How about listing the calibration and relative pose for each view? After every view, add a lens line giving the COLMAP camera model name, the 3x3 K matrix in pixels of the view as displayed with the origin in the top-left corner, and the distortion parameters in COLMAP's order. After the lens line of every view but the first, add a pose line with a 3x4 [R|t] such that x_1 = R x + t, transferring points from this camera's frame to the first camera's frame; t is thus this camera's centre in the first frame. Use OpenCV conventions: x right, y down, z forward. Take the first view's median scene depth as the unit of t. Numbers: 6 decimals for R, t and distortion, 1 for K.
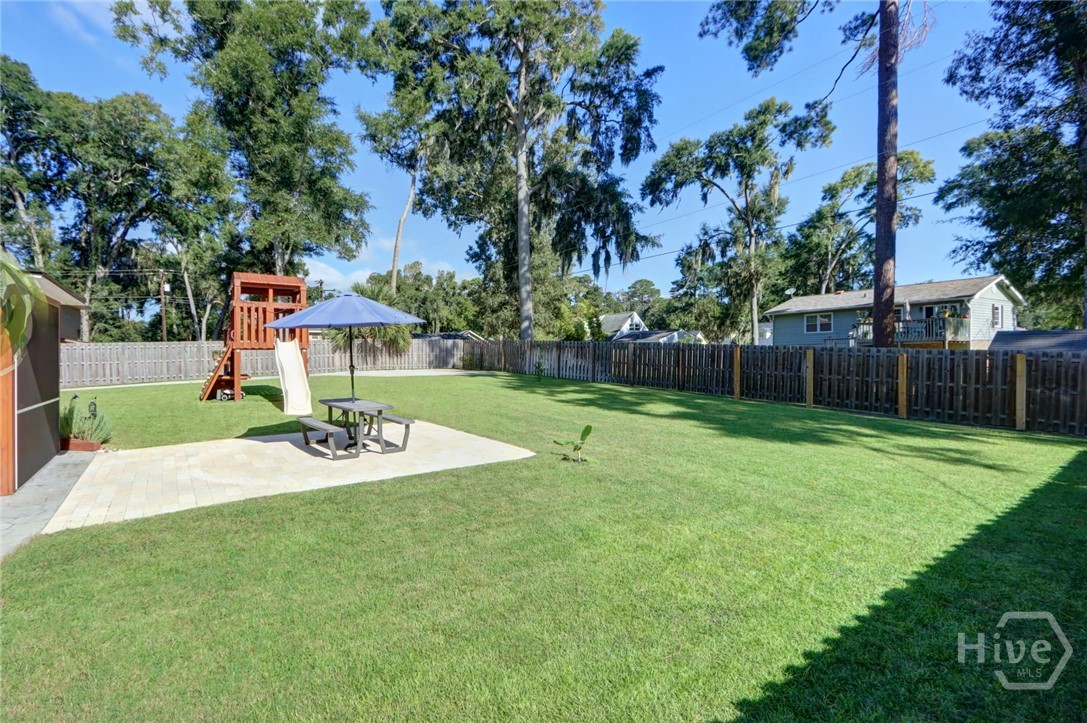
lens RADIAL K [[527.8, 0, 510.2], [0, 527.8, 360.1], [0, 0, 1]] dist [-0.001541, -0.002561]
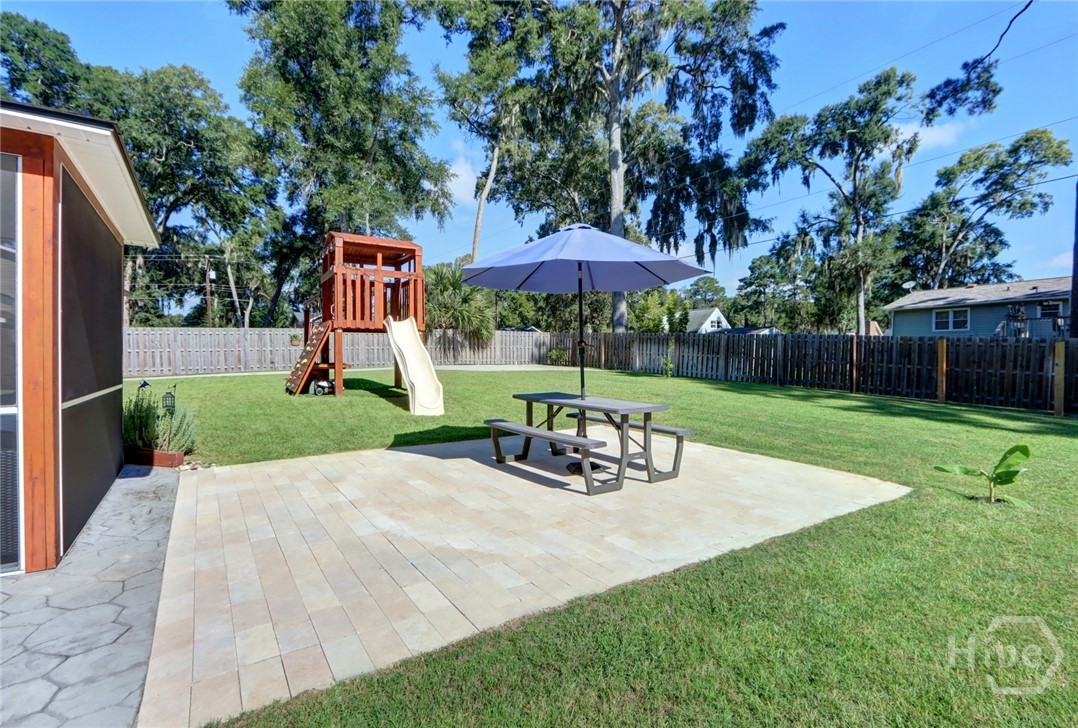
lens RADIAL K [[545.9, 0, 546.7], [0, 545.9, 366.1], [0, 0, 1]] dist [-0.008634, -0.000027]
pose [[0.999790, 0.015186, -0.013794, -0.080232], [-0.015046, 0.999834, 0.010227, 0.008287], [0.013947, -0.010018, 0.999853, 0.083535]]
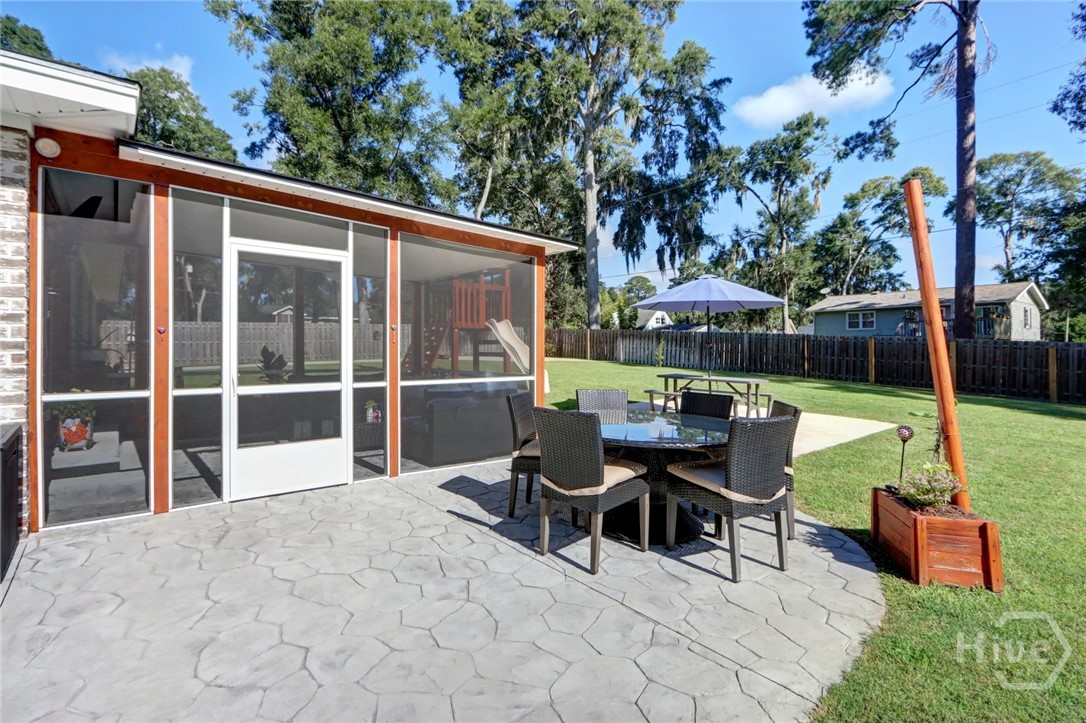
lens RADIAL K [[527.4, 0, 534.8], [0, 527.4, 337.6], [0, 0, 1]] dist [-0.001541, -0.002561]
pose [[0.995670, 0.020809, 0.090600, -0.183038], [-0.018092, 0.999364, -0.030714, 0.009775], [-0.091181, 0.028942, 0.995414, -0.012152]]
